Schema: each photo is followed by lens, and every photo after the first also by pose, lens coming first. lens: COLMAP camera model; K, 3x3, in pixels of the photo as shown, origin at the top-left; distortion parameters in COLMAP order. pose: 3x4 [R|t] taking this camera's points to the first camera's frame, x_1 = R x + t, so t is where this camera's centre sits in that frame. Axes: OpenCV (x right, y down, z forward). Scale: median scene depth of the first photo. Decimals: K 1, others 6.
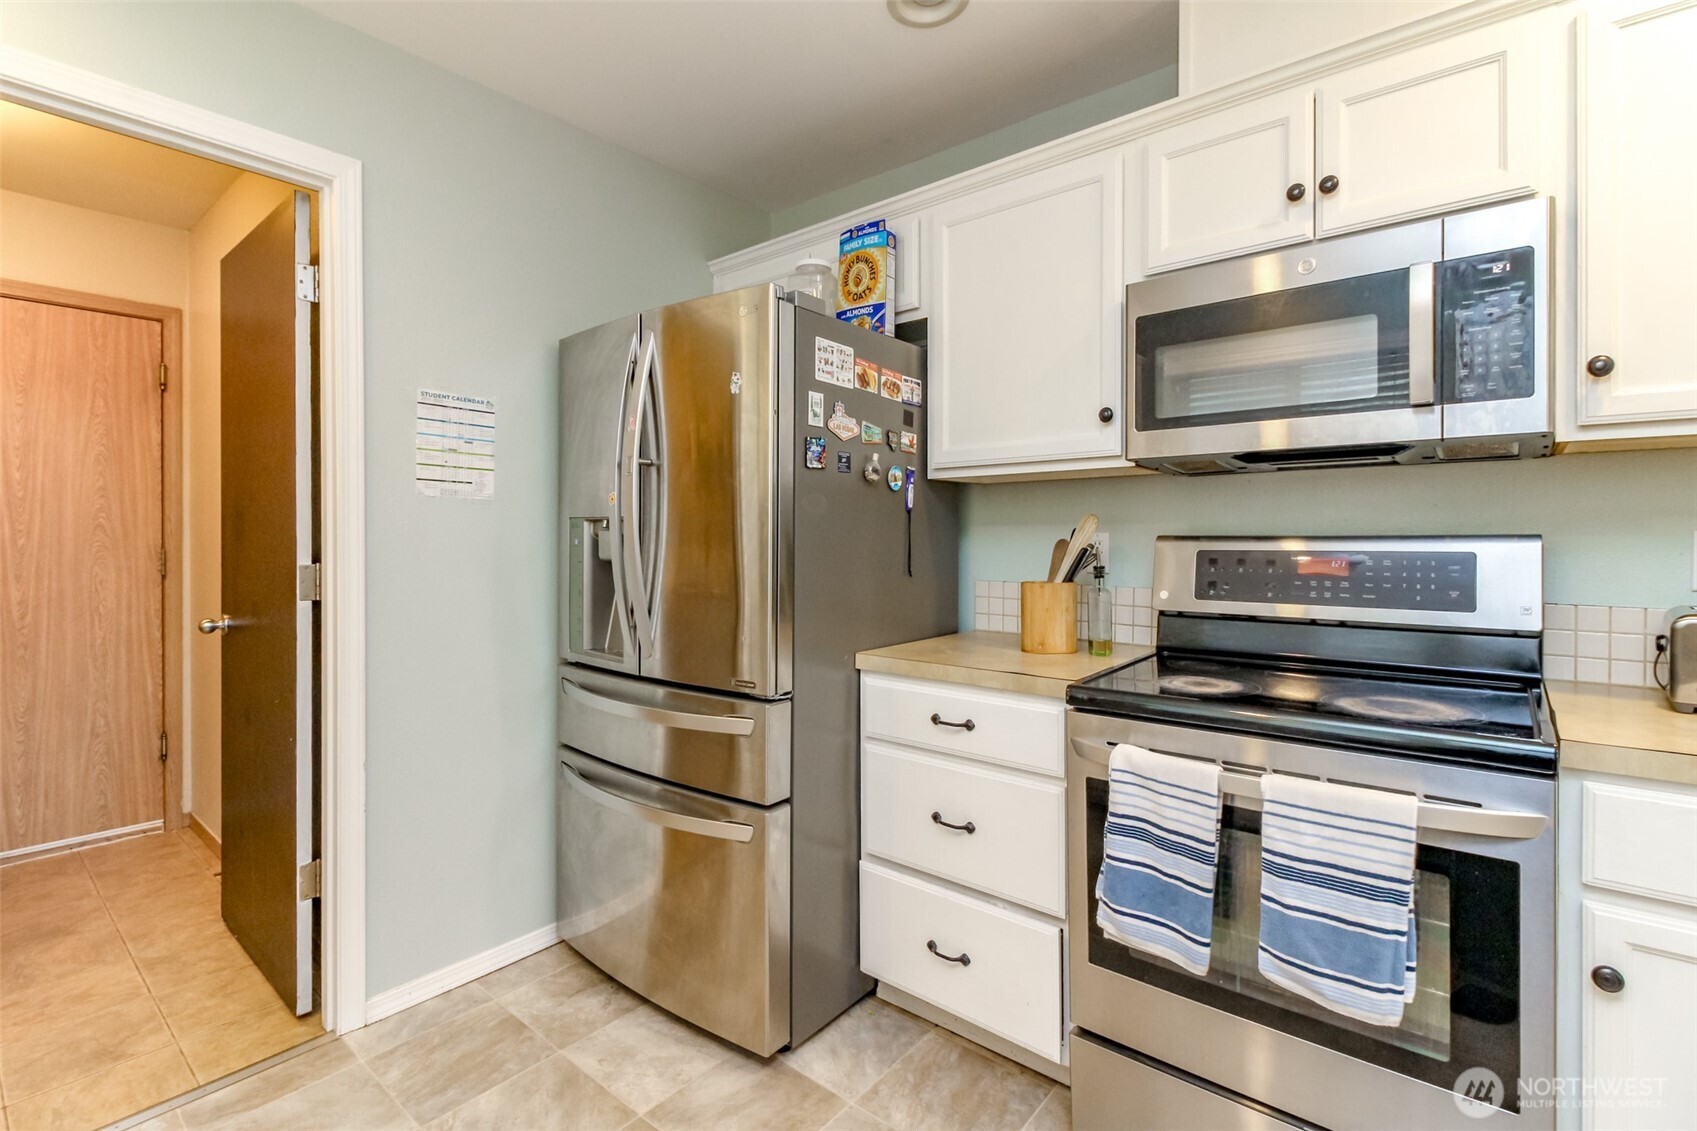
lens RADIAL K [[782.6, 0, 849.3], [0, 782.6, 547.8], [0, 0, 1]] dist [0.001905, -0.010086]
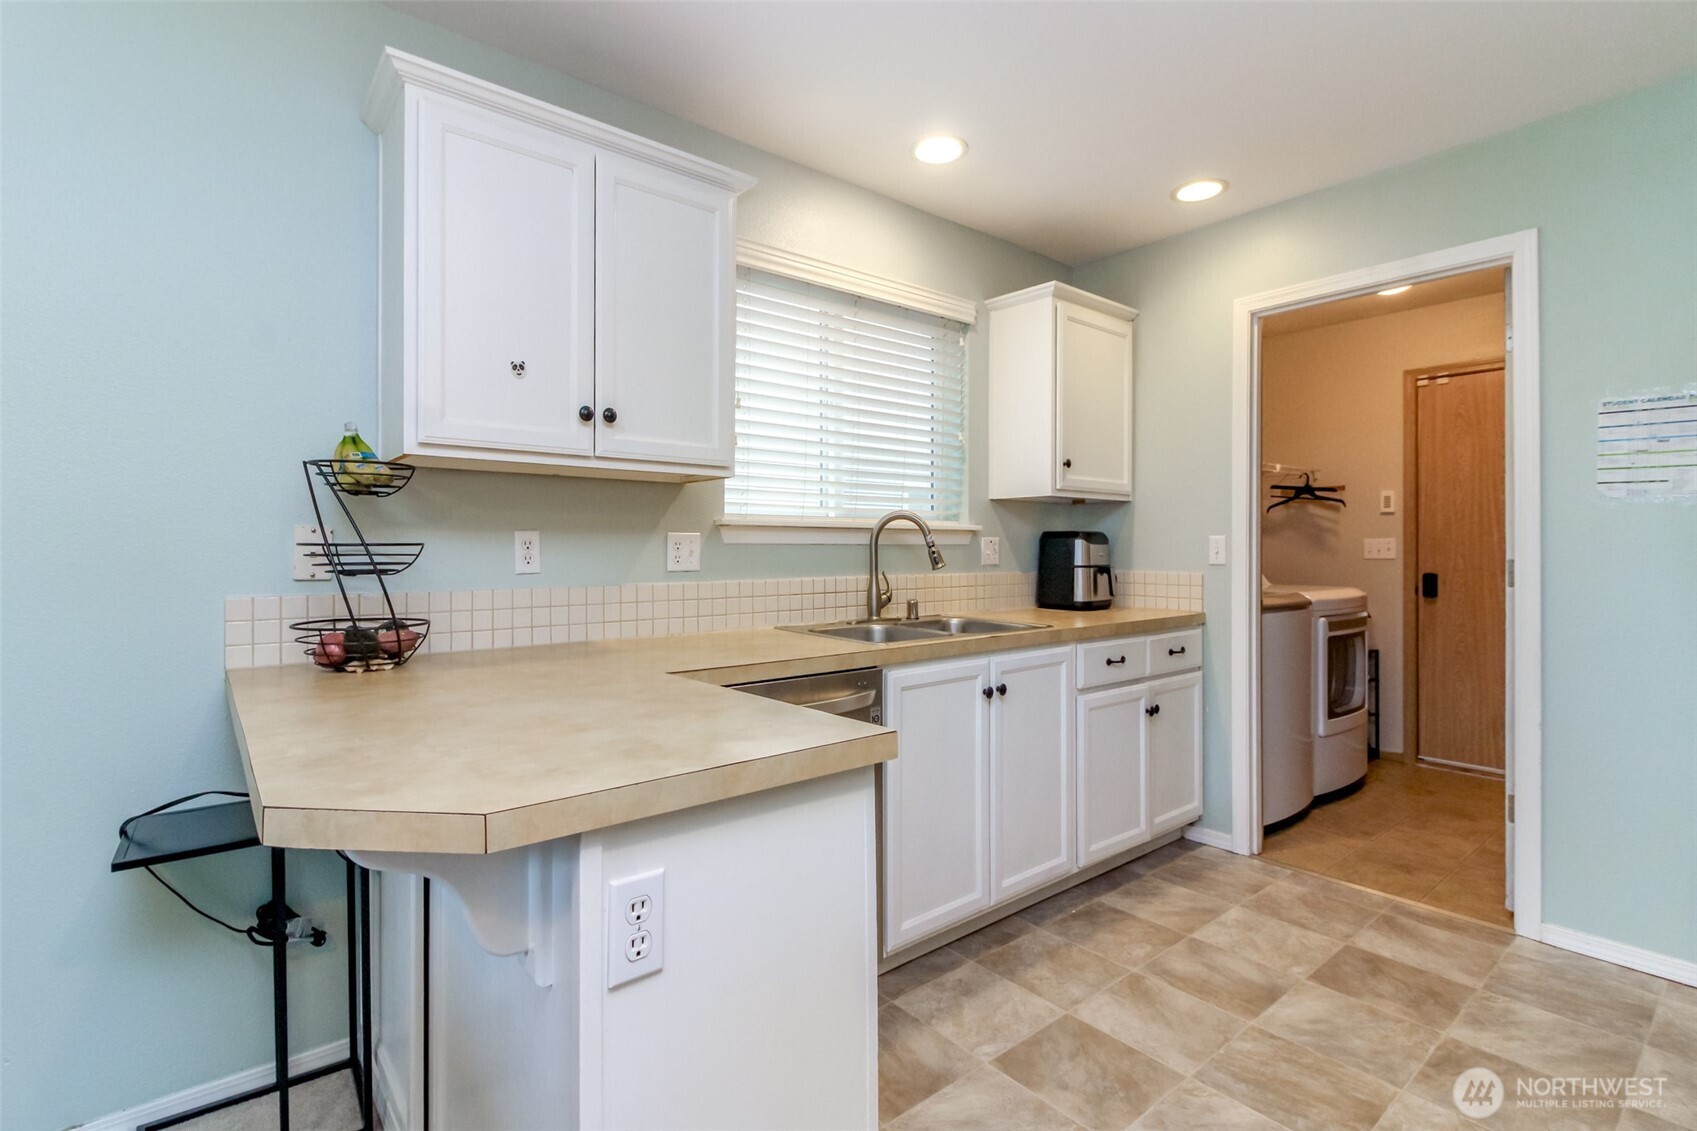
lens RADIAL K [[782.6, 0, 849.3], [0, 782.6, 547.8], [0, 0, 1]] dist [0.001905, -0.010086]
pose [[-0.172705, -0.006693, -0.984951, 0.465693], [-0.007939, 0.999954, -0.005403, 0.011929], [0.984942, 0.006887, -0.172750, 0.094554]]
